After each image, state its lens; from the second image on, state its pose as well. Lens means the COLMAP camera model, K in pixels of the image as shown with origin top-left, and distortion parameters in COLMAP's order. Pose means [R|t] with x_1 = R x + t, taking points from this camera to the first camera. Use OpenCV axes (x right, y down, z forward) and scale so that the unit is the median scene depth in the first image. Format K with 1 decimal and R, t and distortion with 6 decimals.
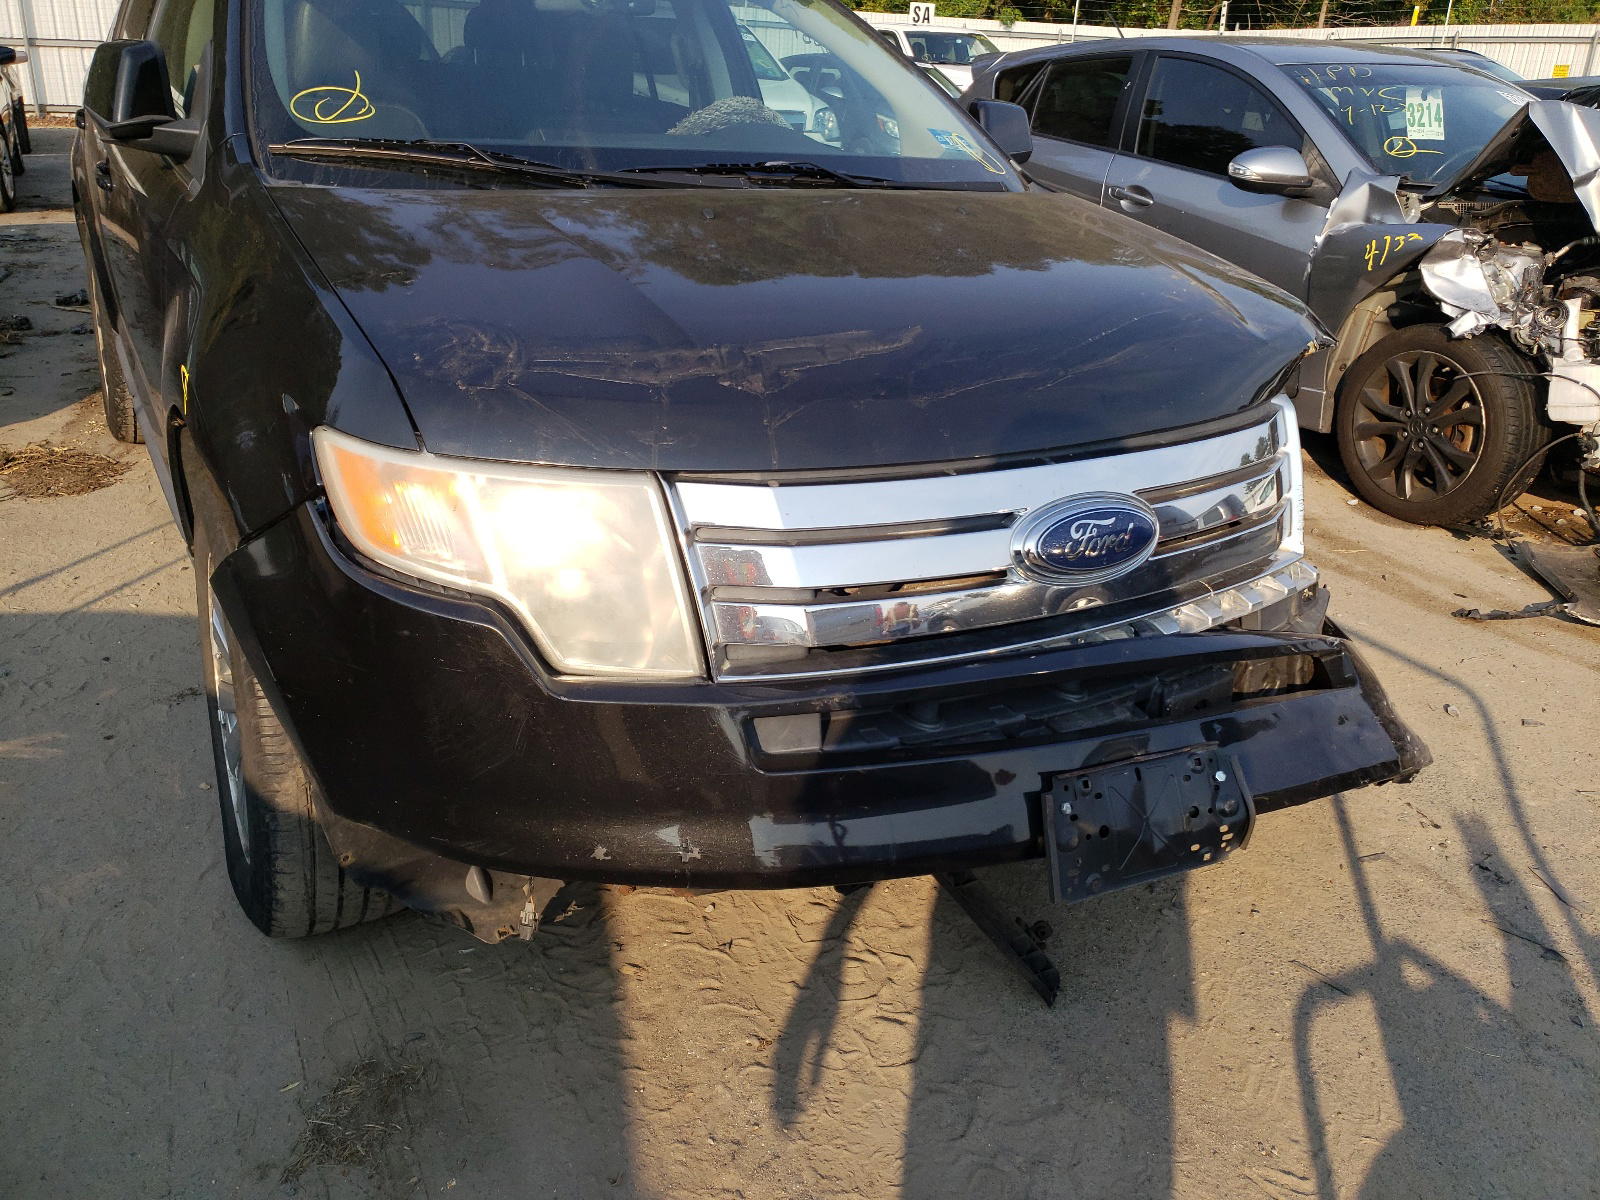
lens RADIAL K [[1355.2, 0, 800.0], [0, 1355.2, 600.0], [0, 0, 1]] dist [-0.003729, 0.030750]
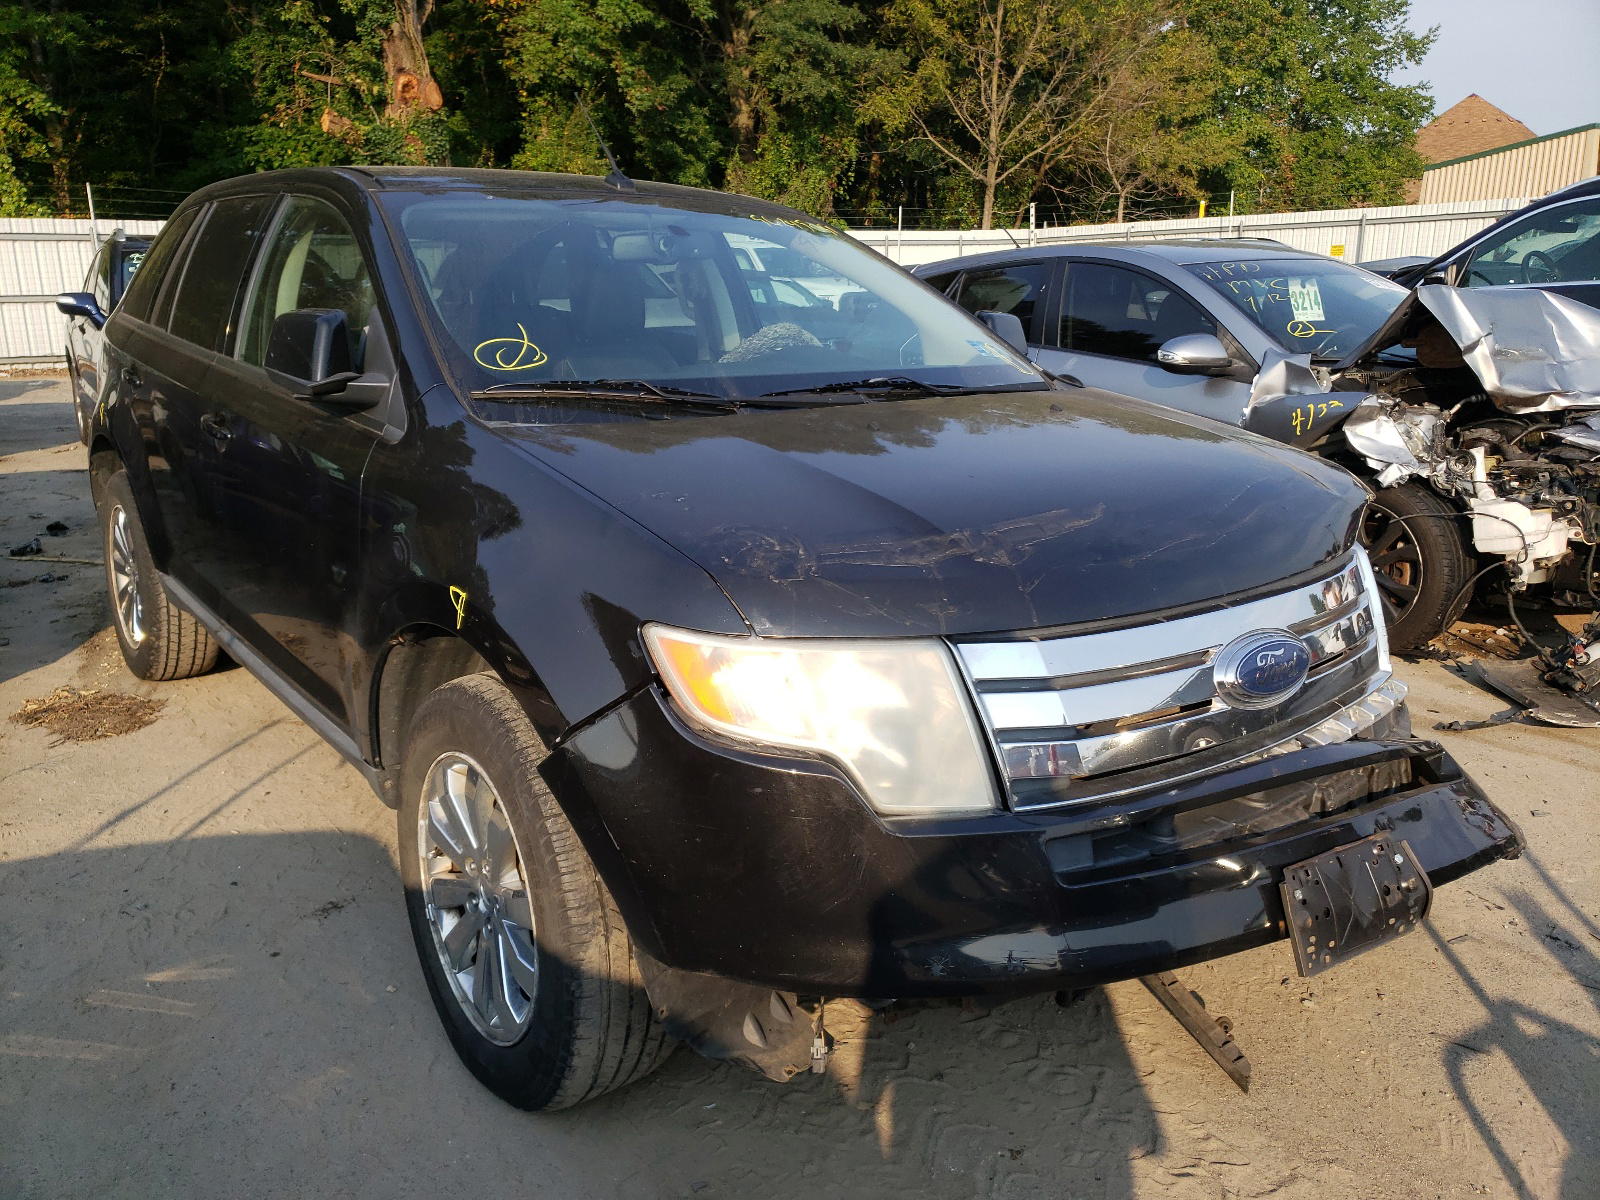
lens RADIAL K [[1355.2, 0, 800.0], [0, 1355.2, 600.0], [0, 0, 1]] dist [-0.003729, 0.030750]
pose [[0.991336, -0.079460, 0.104592, -0.130640], [0.093318, 0.986431, -0.135078, 0.007750], [-0.092439, 0.143668, 0.985299, -0.061975]]
